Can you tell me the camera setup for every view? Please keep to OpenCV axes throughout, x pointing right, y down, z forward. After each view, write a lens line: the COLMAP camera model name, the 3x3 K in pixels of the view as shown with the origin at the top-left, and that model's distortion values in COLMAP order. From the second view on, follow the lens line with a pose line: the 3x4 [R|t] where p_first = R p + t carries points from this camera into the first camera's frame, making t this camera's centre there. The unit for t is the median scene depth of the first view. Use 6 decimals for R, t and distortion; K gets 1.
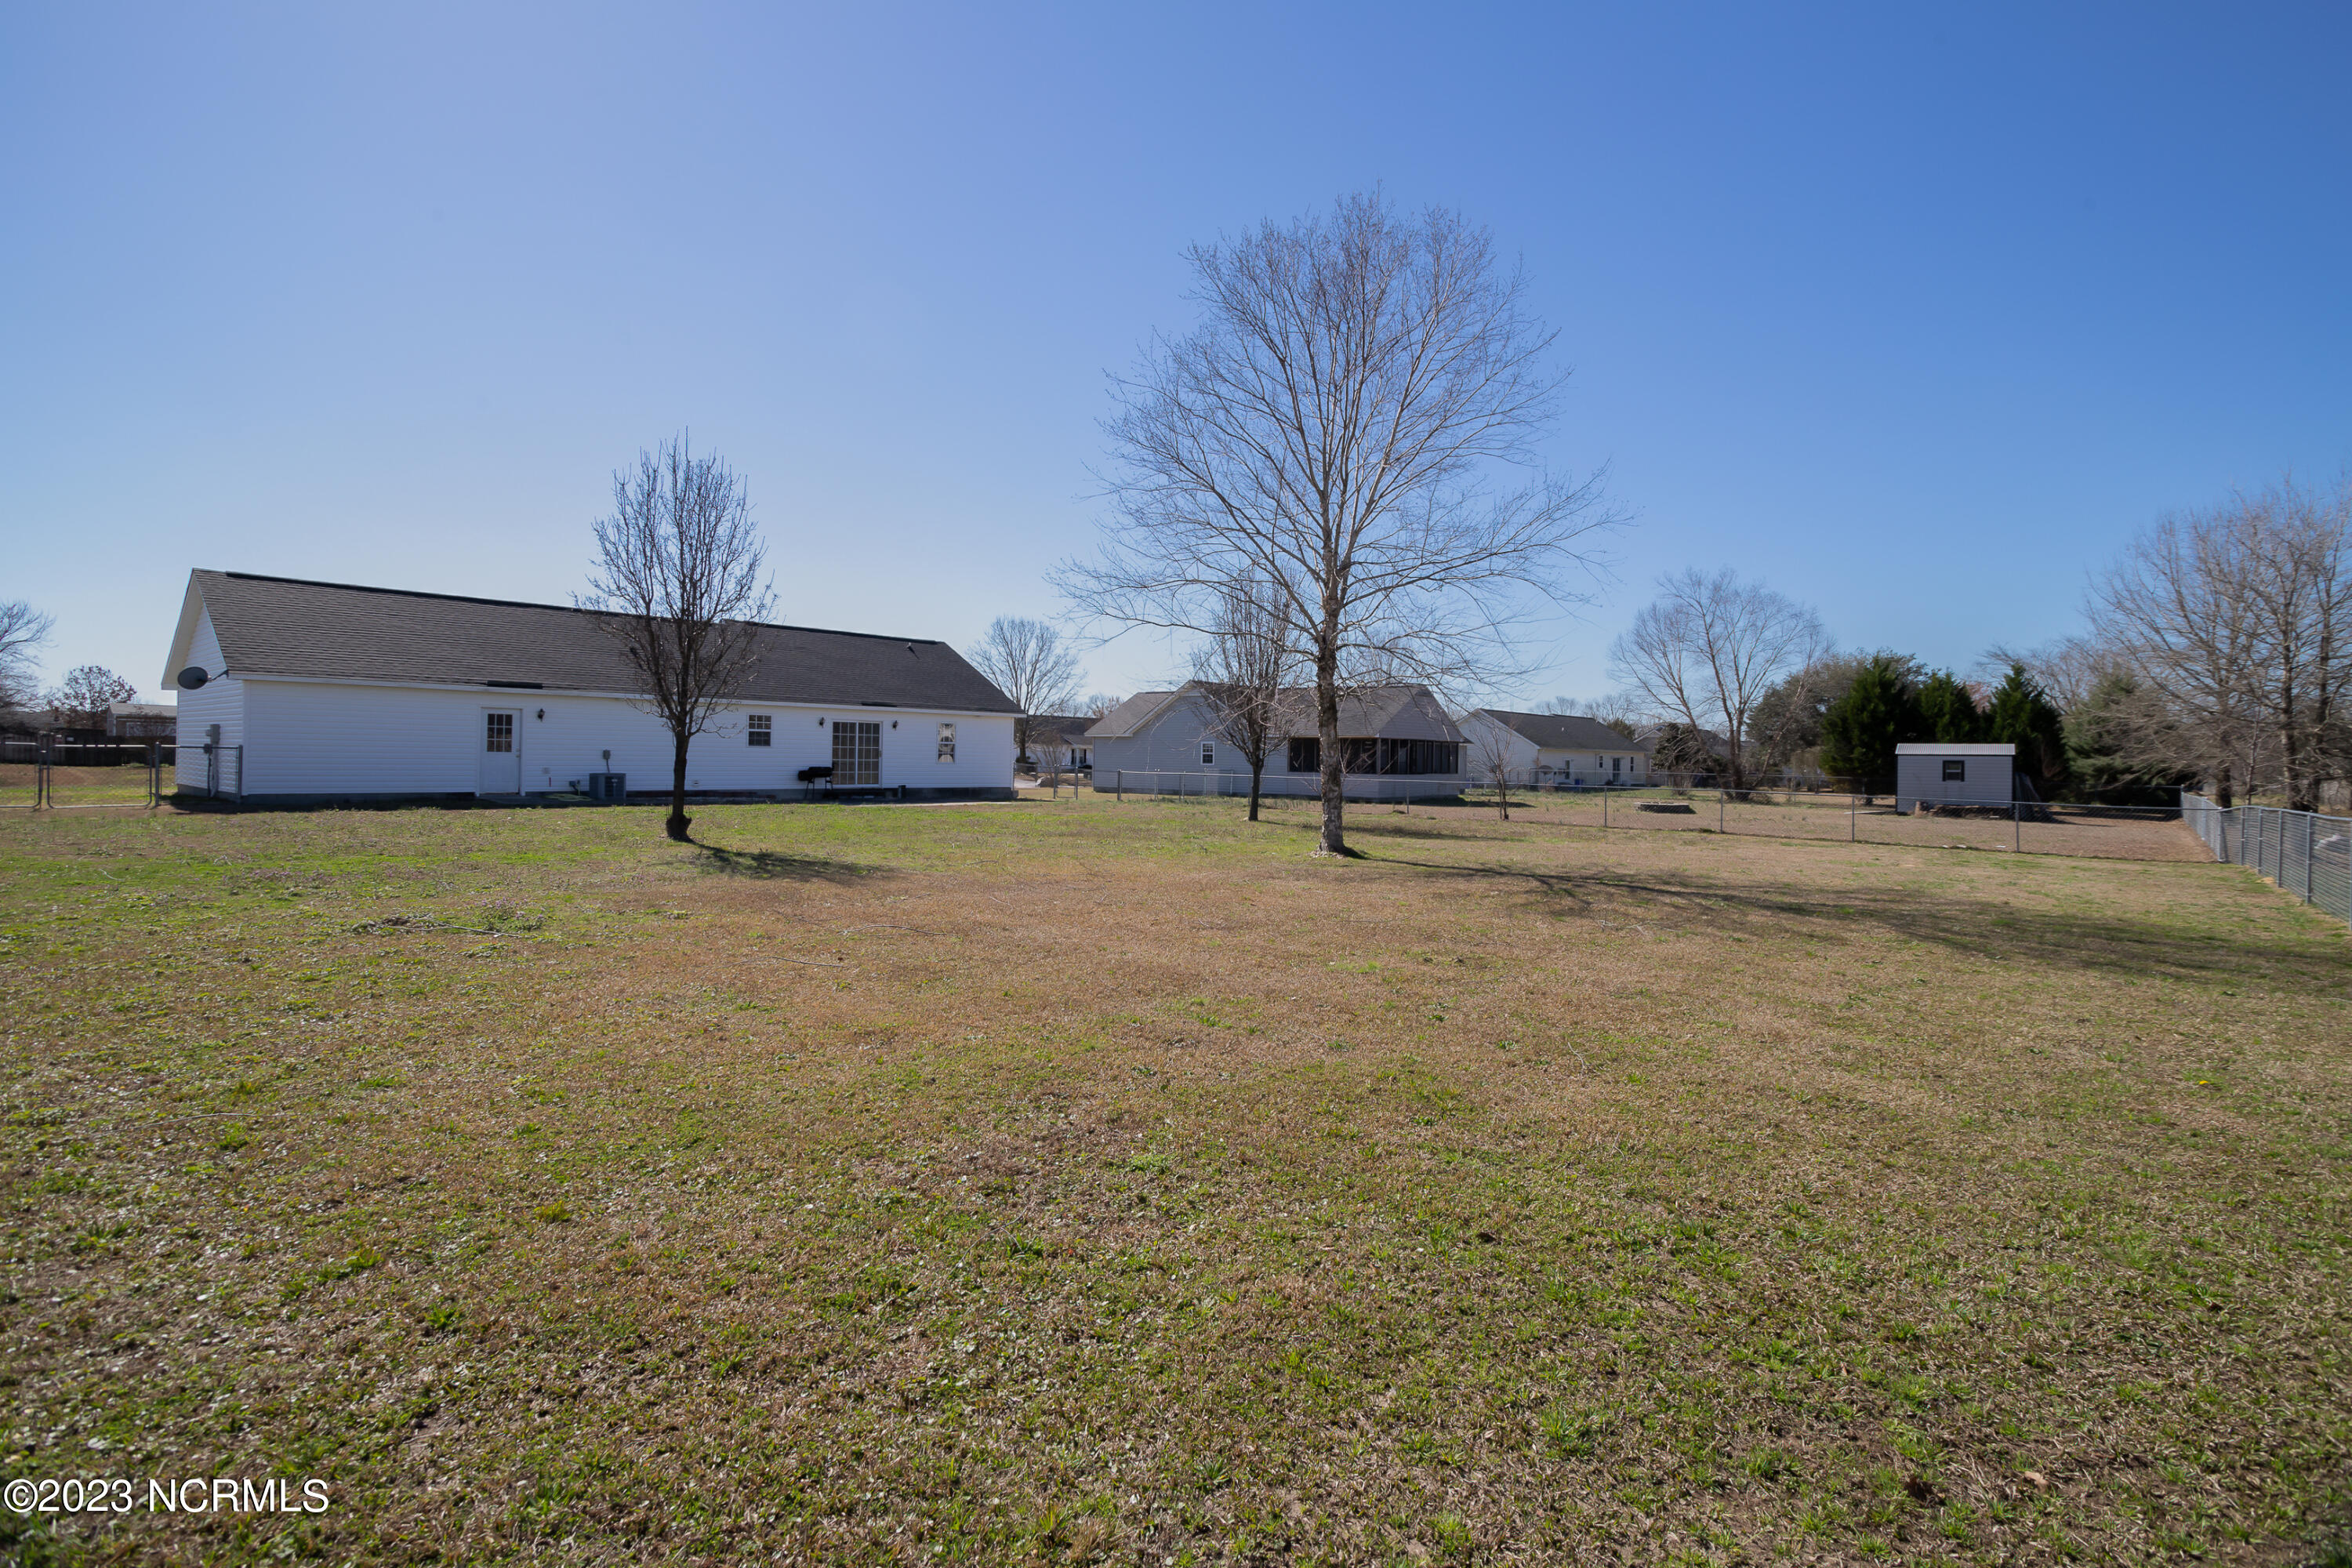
lens RADIAL K [[1206.3, 0, 1175.2], [0, 1206.3, 772.6], [0, 0, 1]] dist [-0.003142, 0.000852]
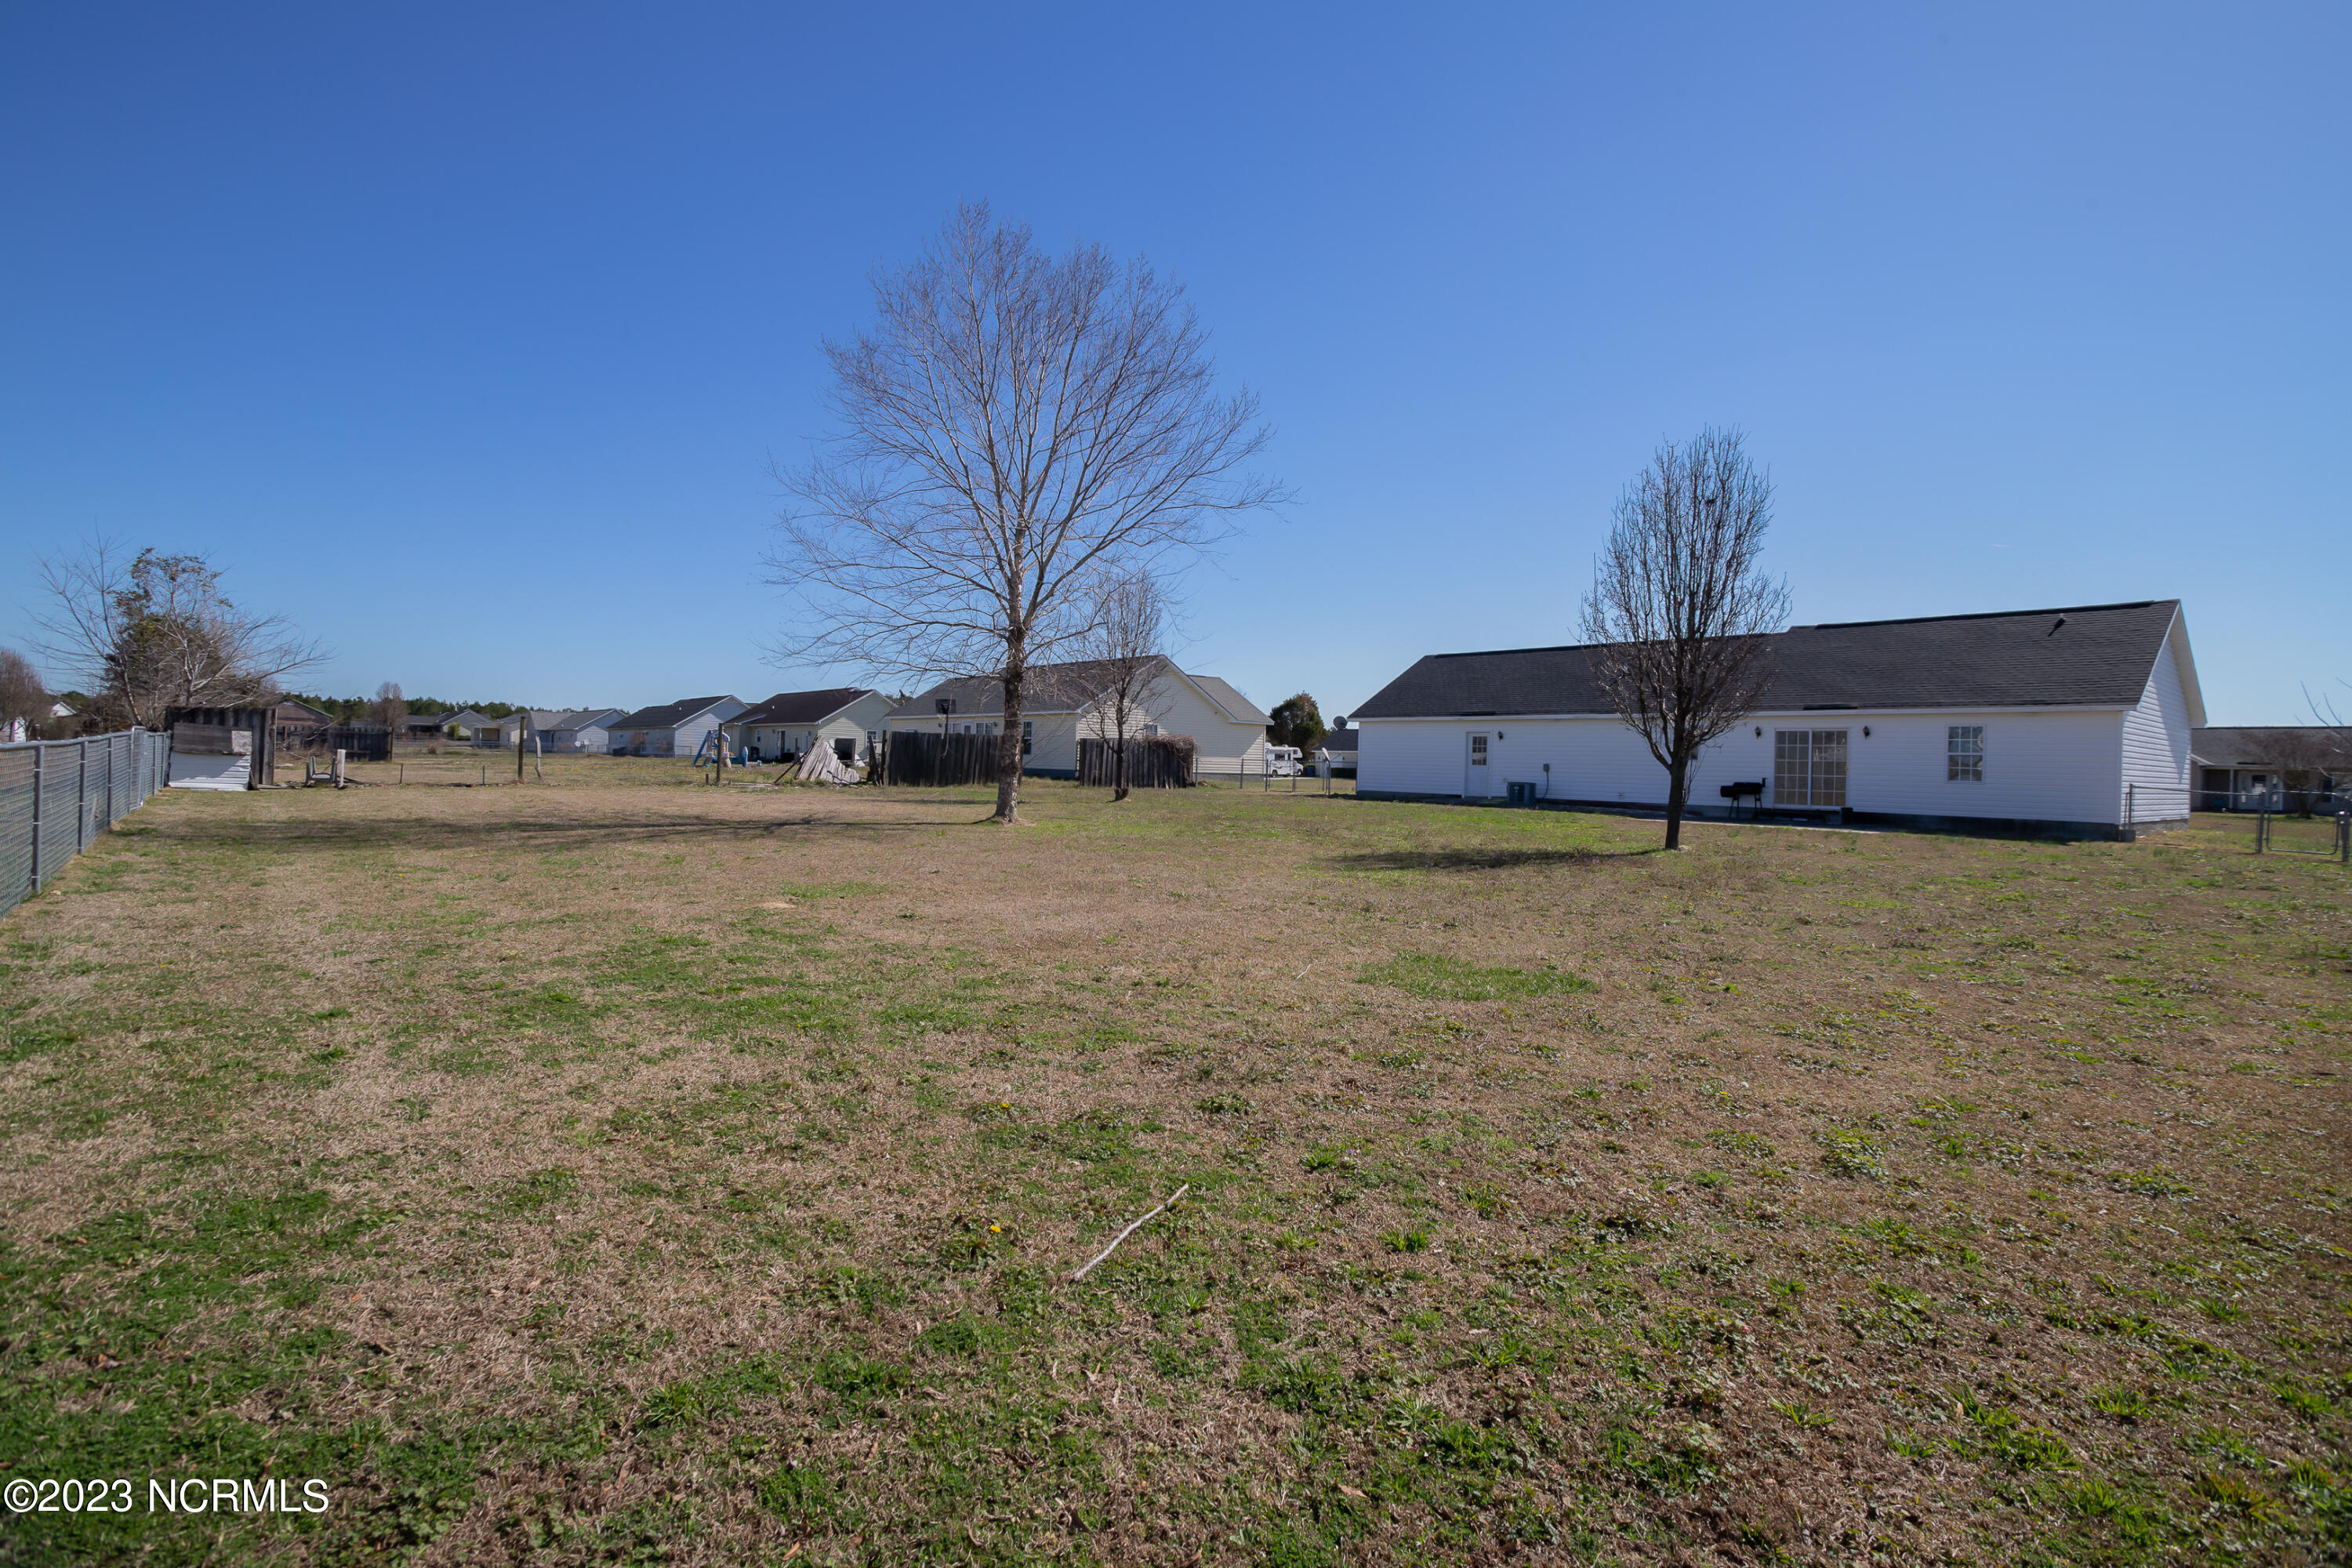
lens RADIAL K [[1206.3, 0, 1188.2], [0, 1206.3, 772.5], [0, 0, 1]] dist [-0.003142, 0.000852]
pose [[-0.156224, -0.013924, -0.987624, 0.637872], [-0.042126, 0.999085, -0.007422, 0.011558], [0.986823, 0.040445, -0.156667, 0.726681]]
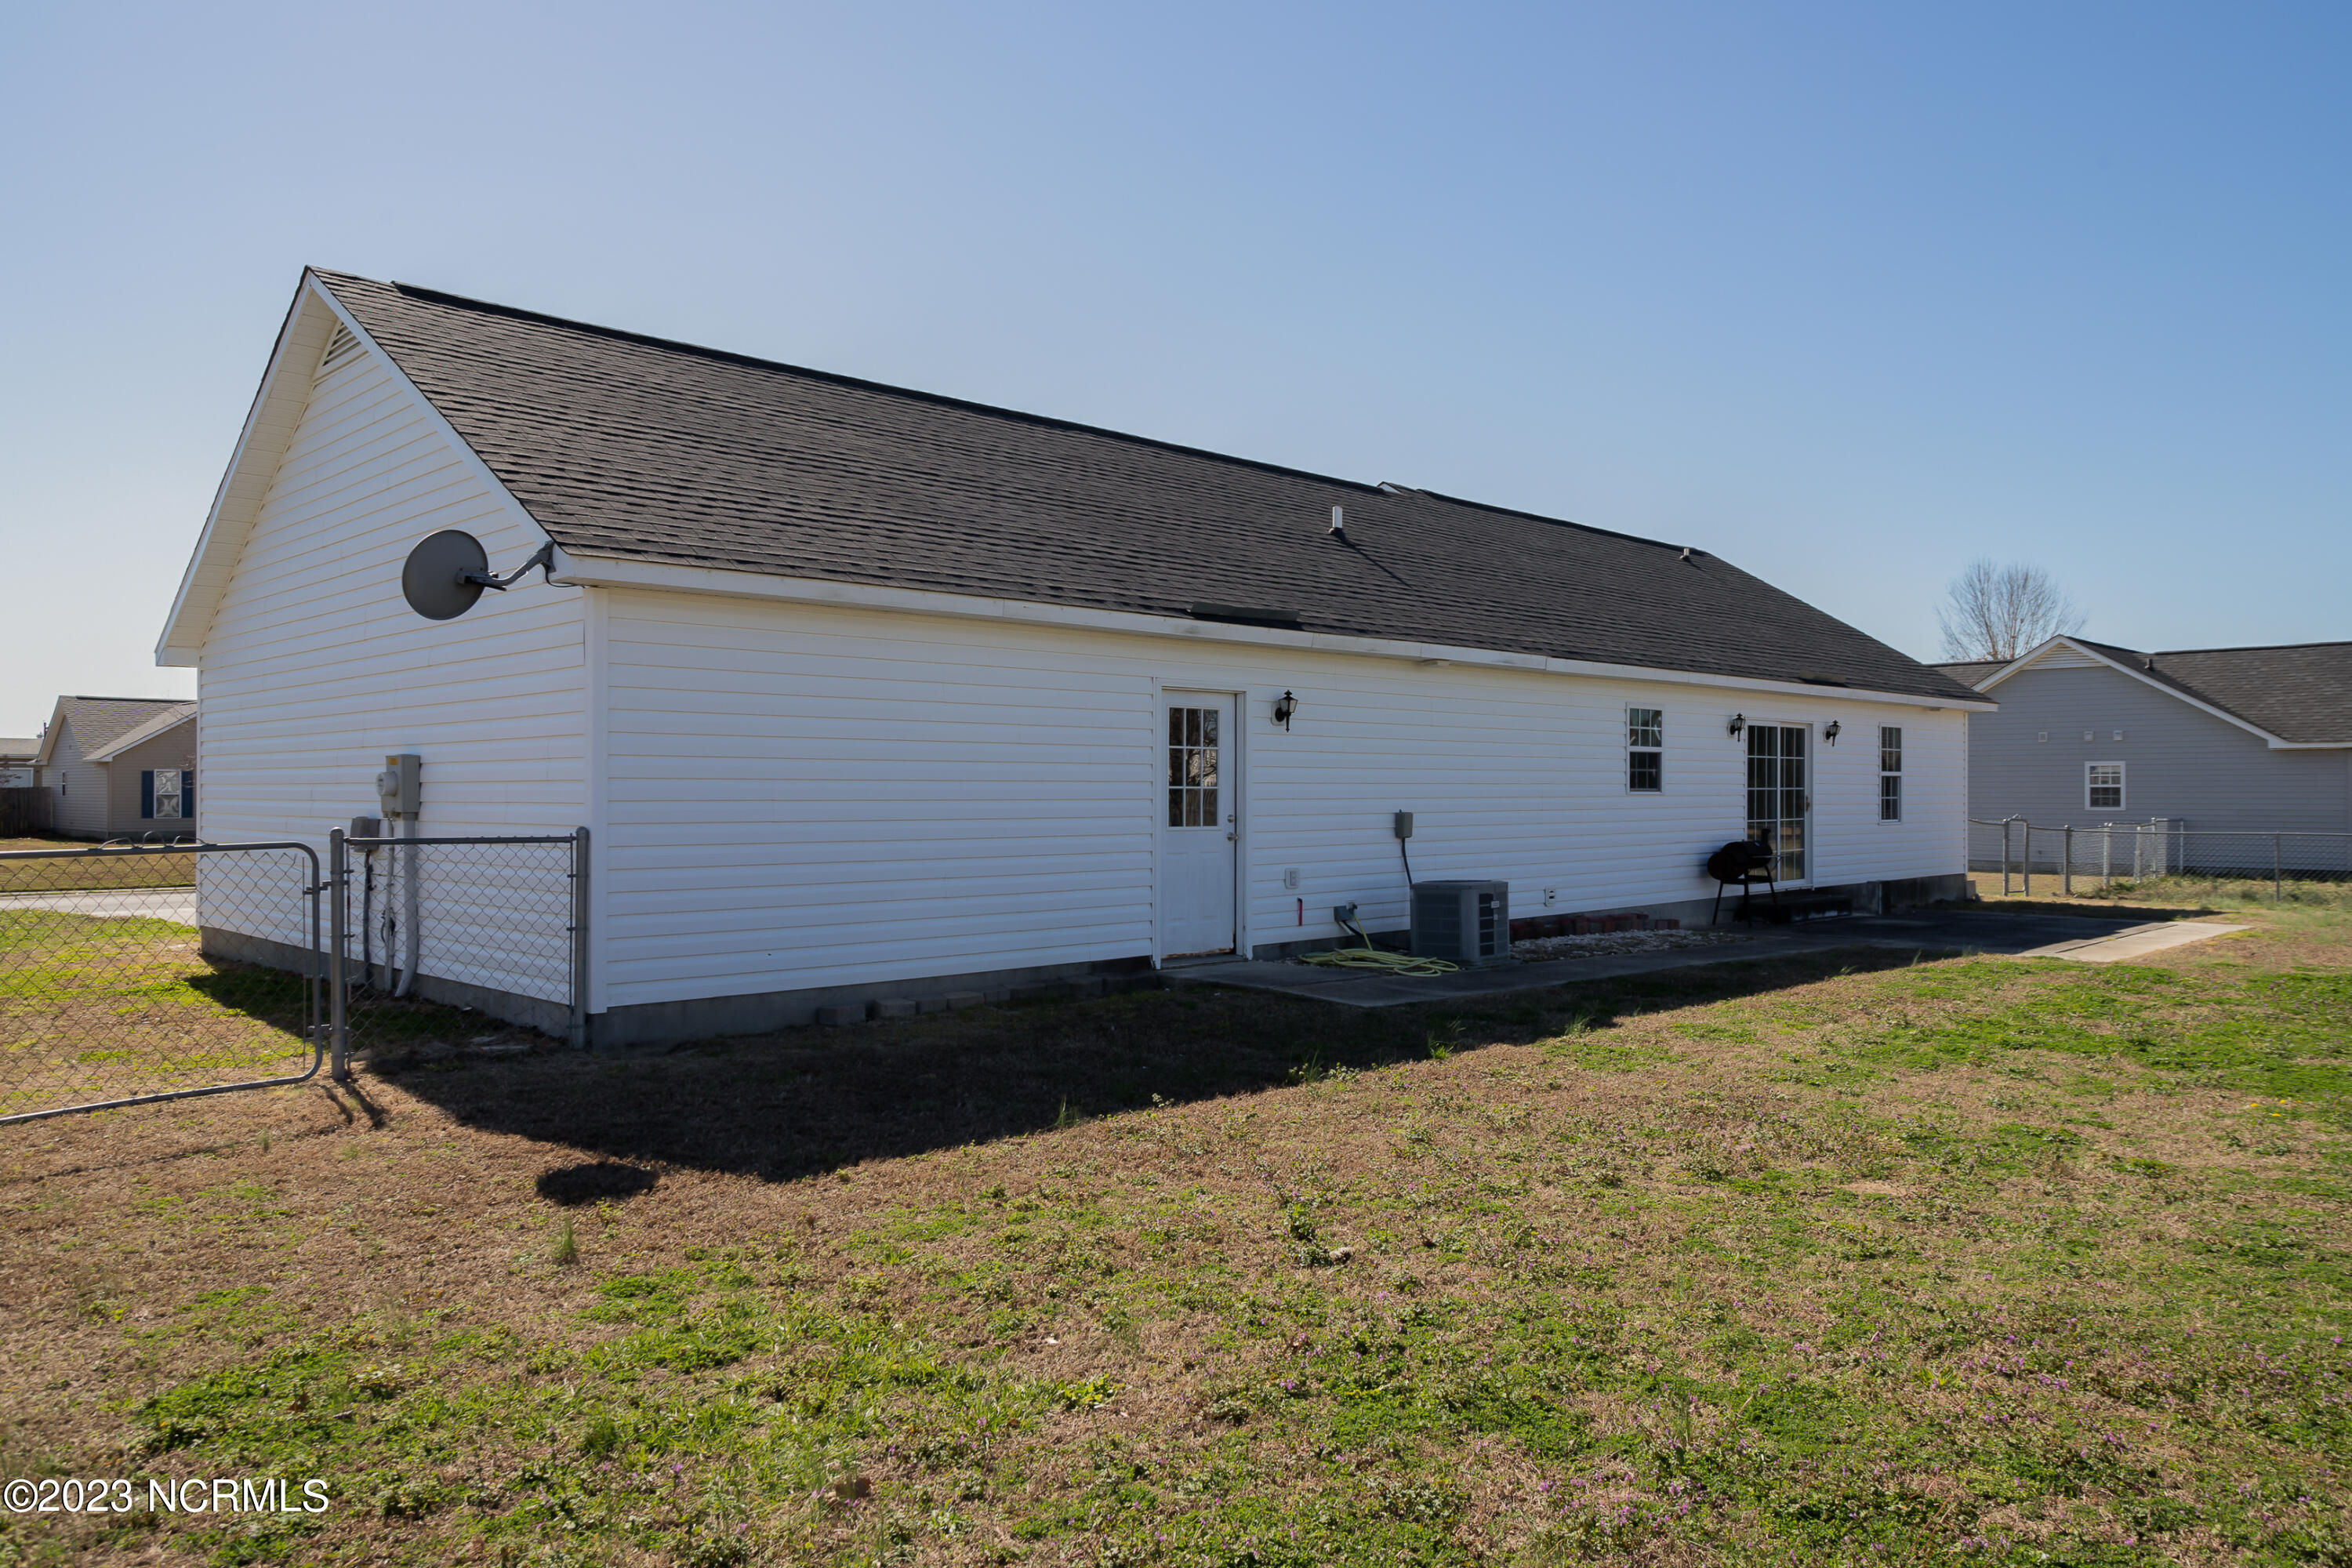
lens RADIAL K [[1679.9, 0, 1183.6], [0, 1679.9, 801.6], [0, 0, 1]] dist [-0.009769, 0.001513]
pose [[0.997842, -0.018229, -0.063087, -0.435546], [0.017817, 0.999816, -0.007091, -0.016631], [0.063205, 0.005951, 0.997983, 0.448007]]
